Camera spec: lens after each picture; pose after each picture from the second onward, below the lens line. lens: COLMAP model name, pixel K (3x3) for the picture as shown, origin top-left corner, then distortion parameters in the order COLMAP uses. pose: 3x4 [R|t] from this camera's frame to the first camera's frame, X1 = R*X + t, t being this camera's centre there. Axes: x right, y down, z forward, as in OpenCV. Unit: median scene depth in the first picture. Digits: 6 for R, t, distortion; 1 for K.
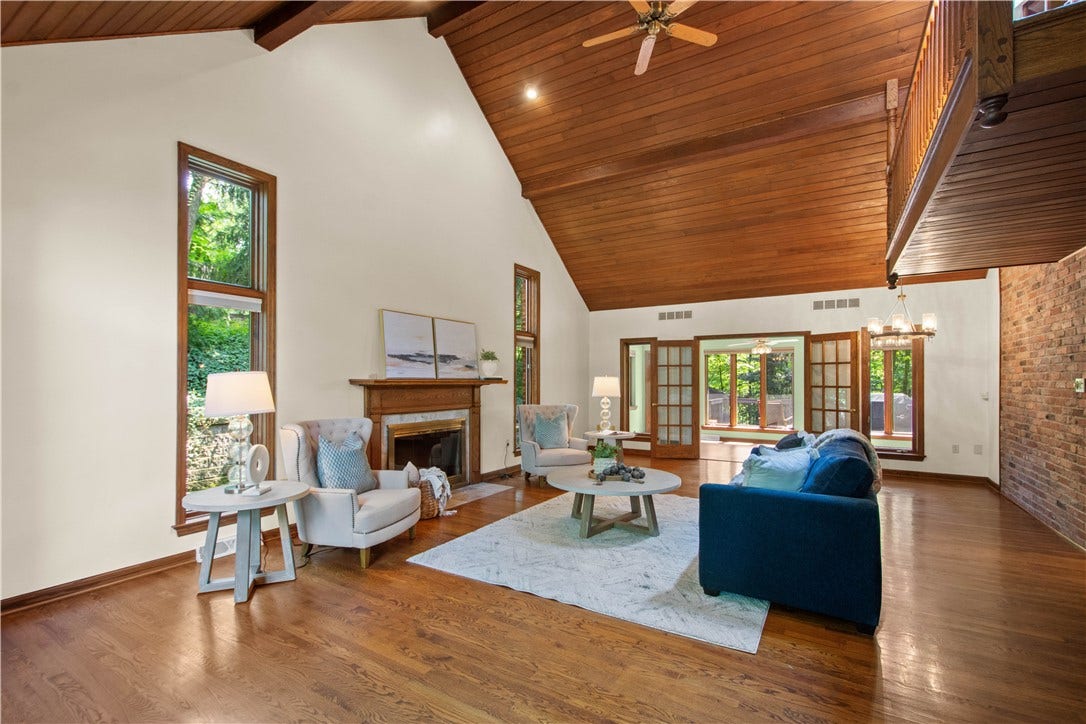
lens RADIAL K [[485.4, 0, 546.5], [0, 485.4, 383.0], [0, 0, 1]] dist [0.016592, -0.000001]
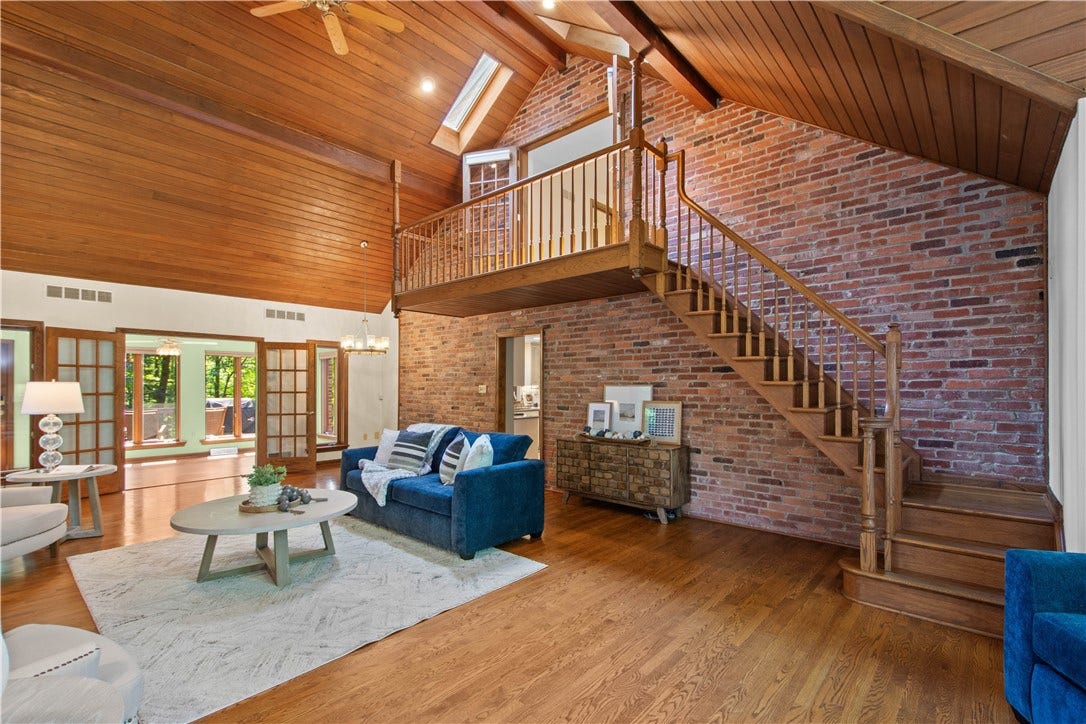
lens RADIAL K [[485.4, 0, 546.5], [0, 485.4, 383.0], [0, 0, 1]] dist [0.016592, -0.000001]
pose [[0.184233, 0.004314, 0.982873, -0.528250], [0.006397, 0.999964, -0.005588, -0.004466], [-0.982862, 0.007317, 0.184198, 0.357110]]
